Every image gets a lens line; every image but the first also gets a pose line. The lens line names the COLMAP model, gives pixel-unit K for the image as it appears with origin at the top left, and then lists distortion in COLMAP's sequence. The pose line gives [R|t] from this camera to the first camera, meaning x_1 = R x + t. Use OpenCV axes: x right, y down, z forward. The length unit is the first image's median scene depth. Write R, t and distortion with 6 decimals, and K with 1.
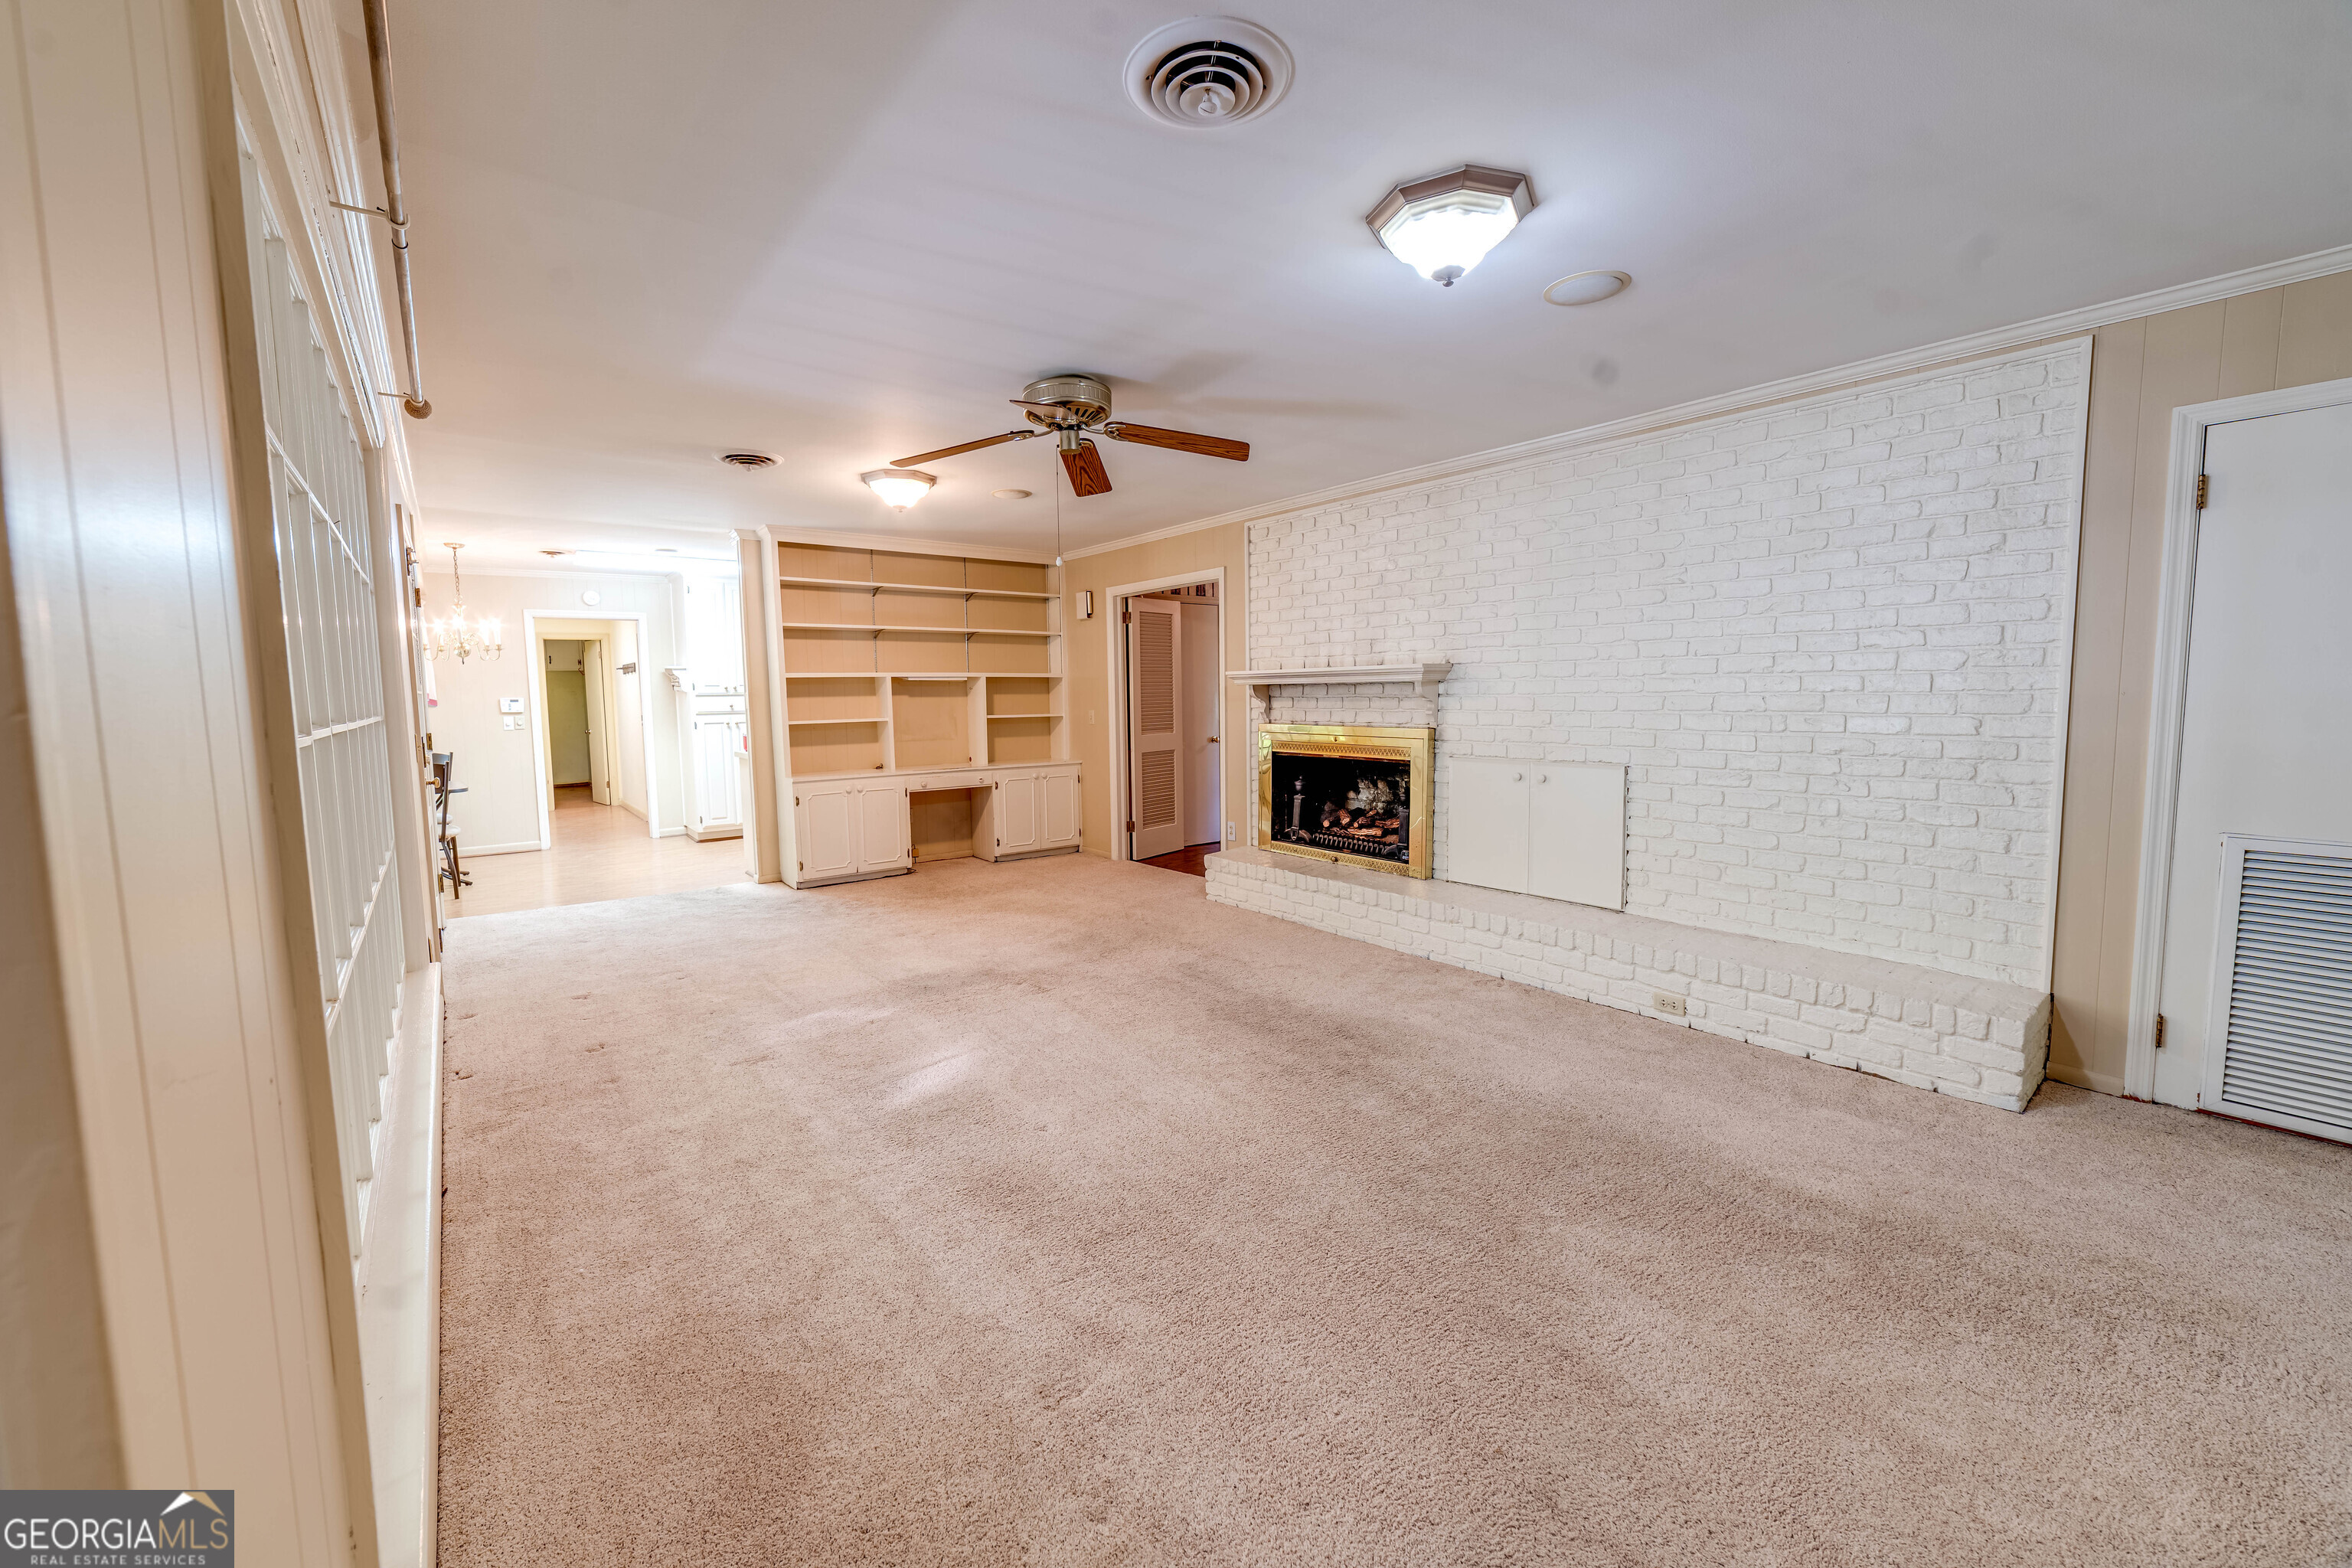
lens RADIAL K [[909.4, 0, 1171.5], [0, 909.4, 776.6], [0, 0, 1]] dist [-0.014705, 0.005232]
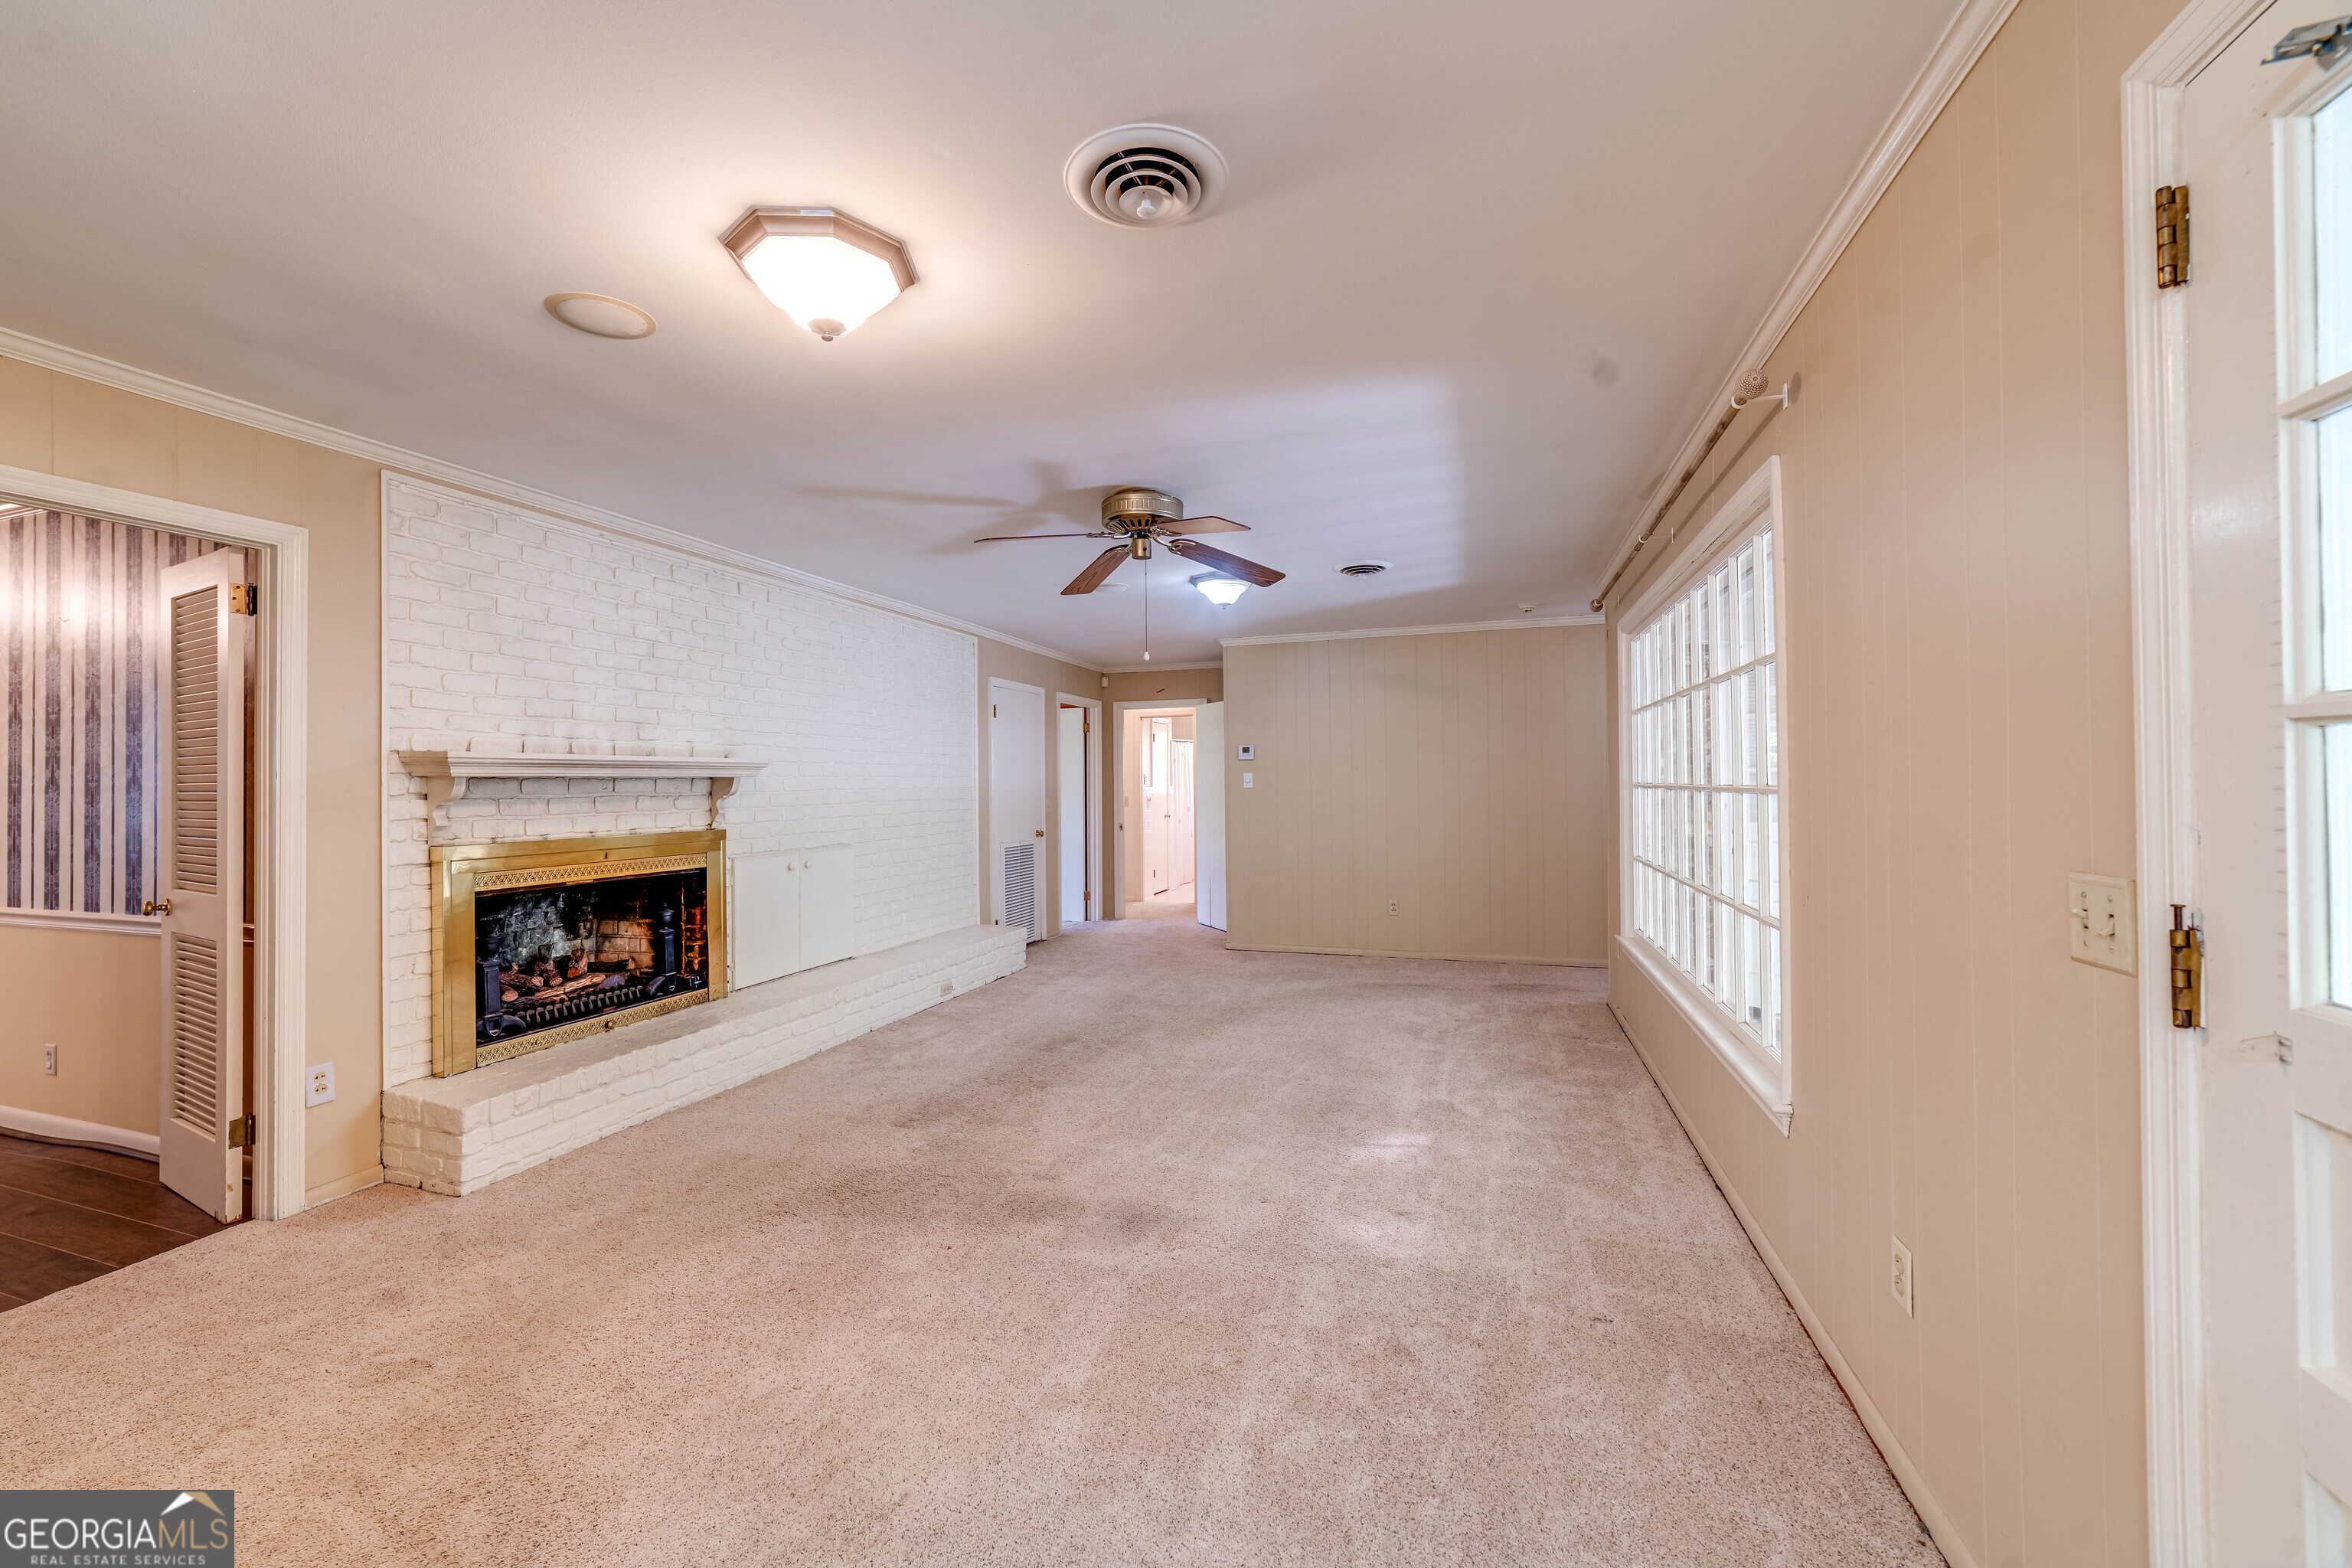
lens RADIAL K [[909.4, 0, 1179.3], [0, 909.4, 779.4], [0, 0, 1]] dist [-0.014705, 0.005232]
pose [[-0.550848, 0.020289, 0.834359, -0.649643], [0.090699, 0.995239, 0.035679, -0.083464], [-0.829663, 0.095329, -0.550065, 0.994393]]
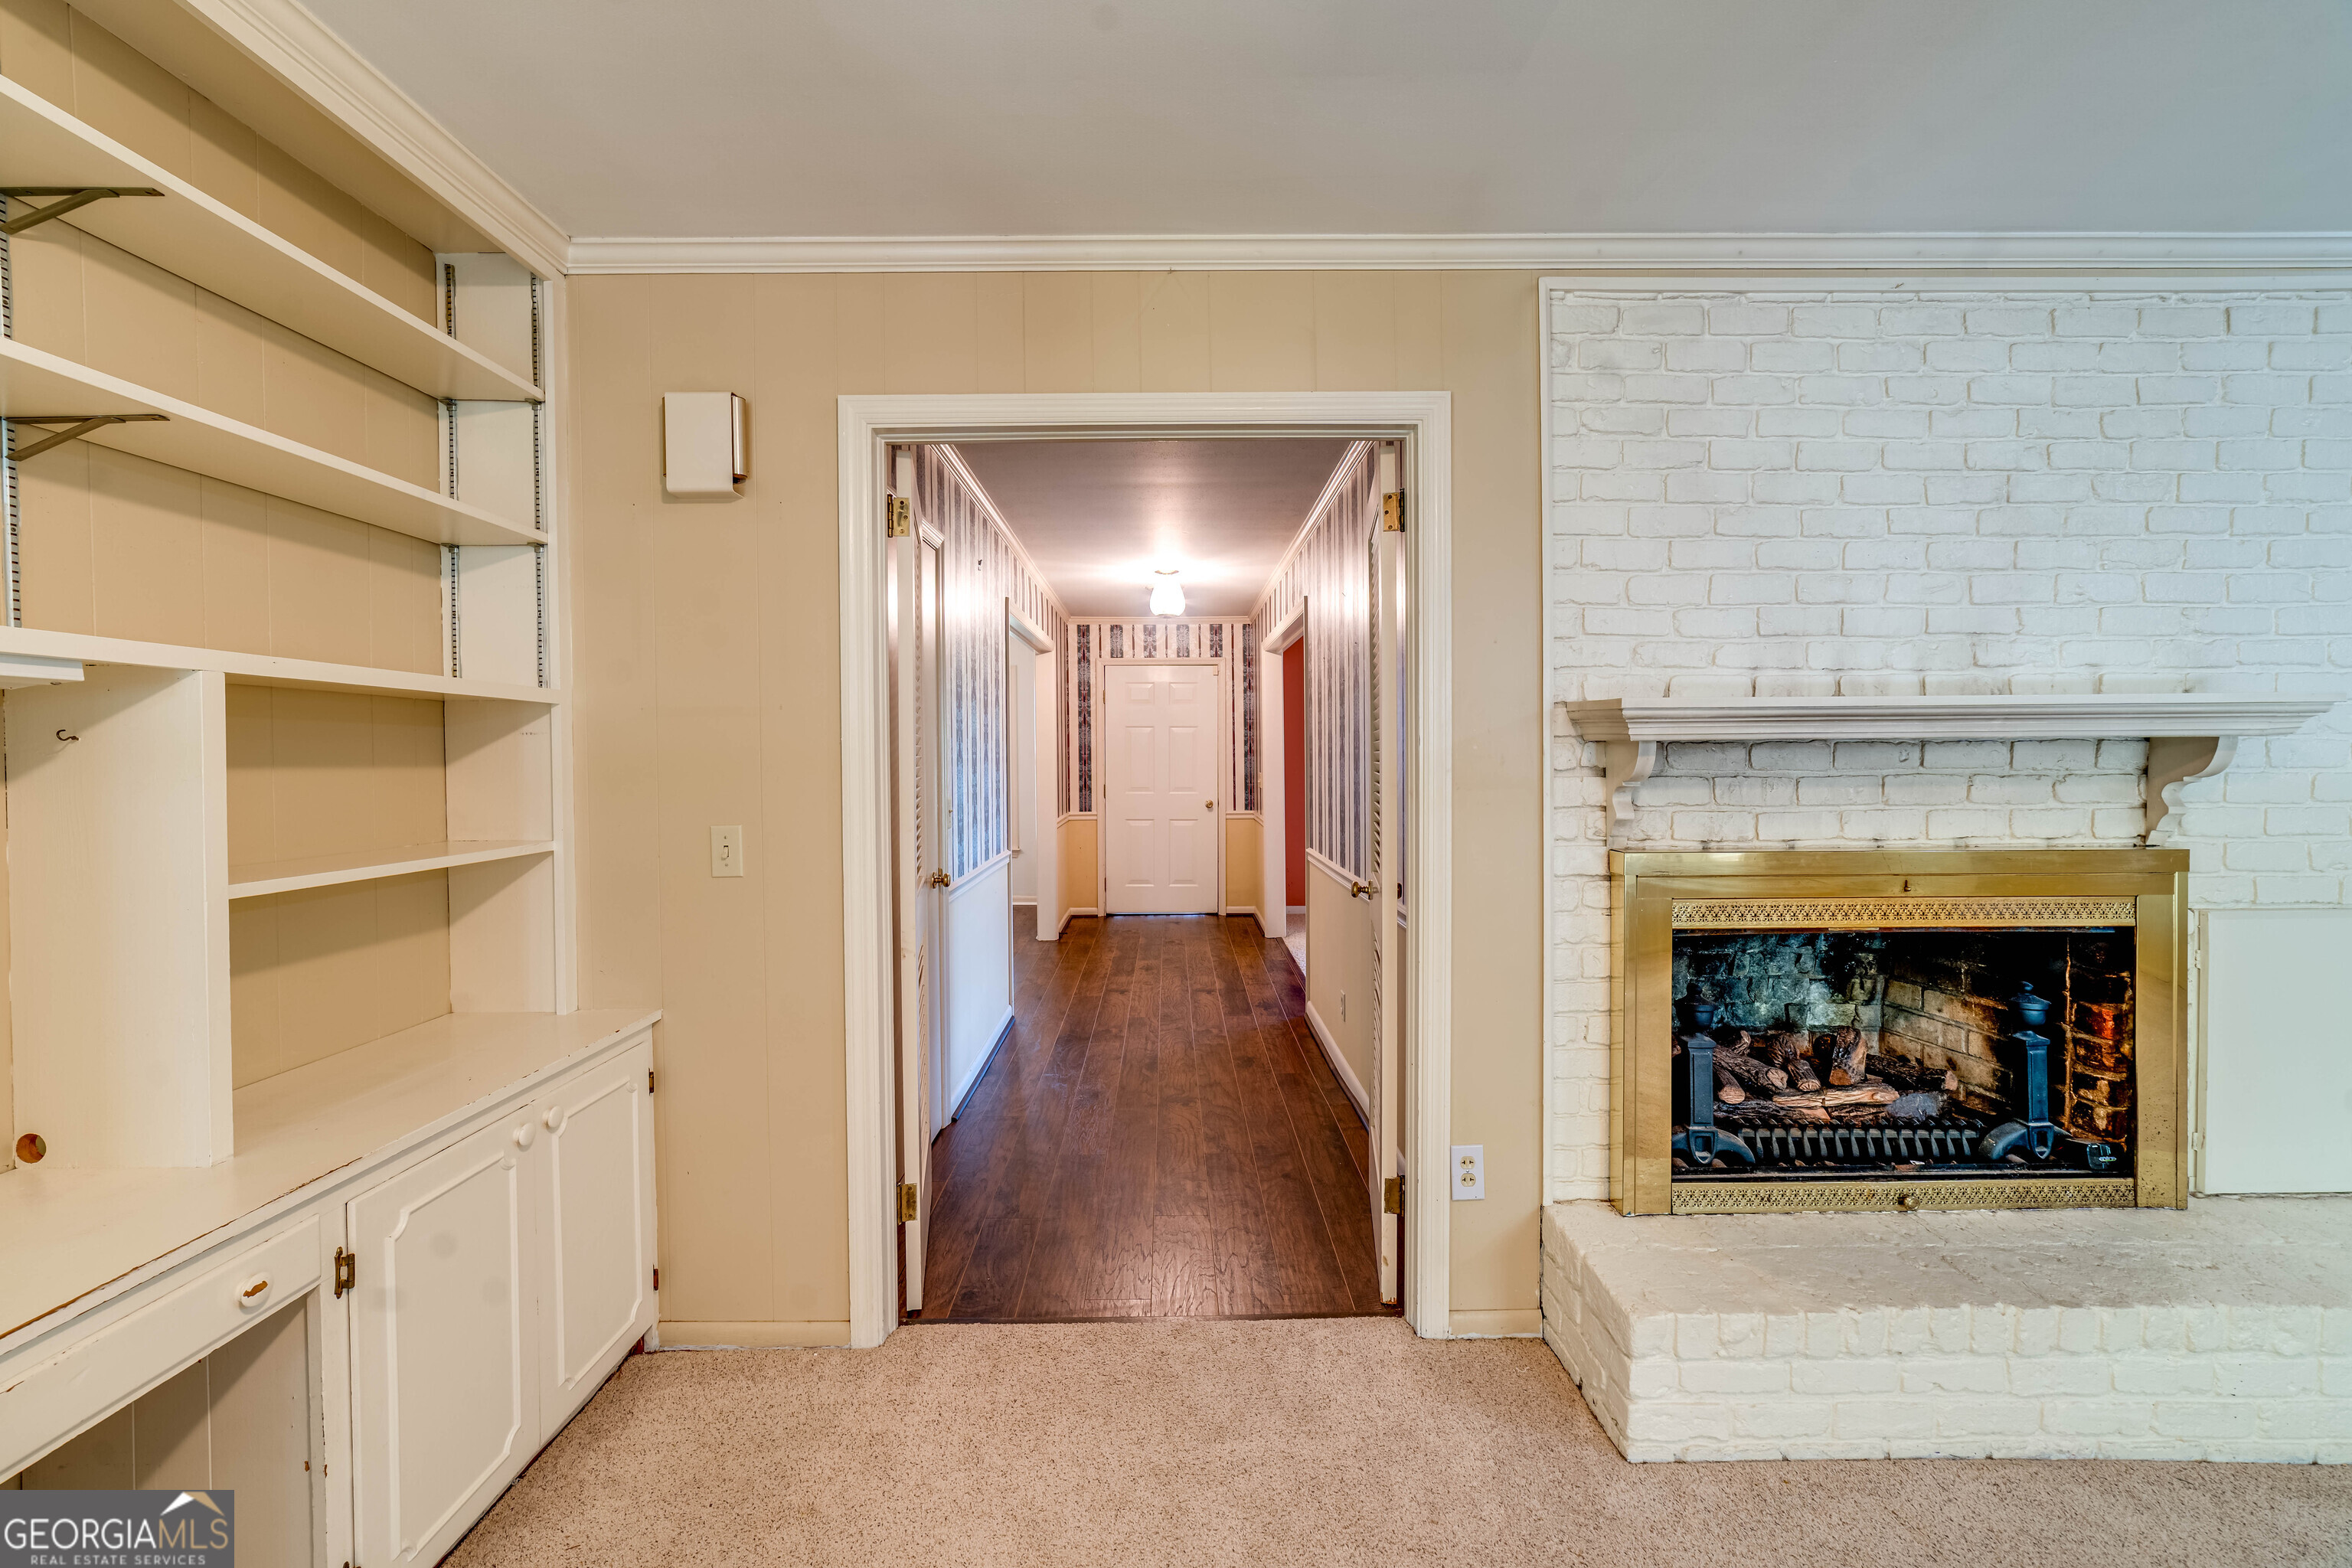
lens RADIAL K [[909.4, 0, 1160.0], [0, 909.4, 767.1], [0, 0, 1]] dist [-0.014705, 0.005232]
pose [[0.614890, -0.001539, 0.788612, -0.304473], [0.070942, 0.996052, -0.053370, -0.090867], [-0.785416, 0.088762, 0.612571, 0.992117]]
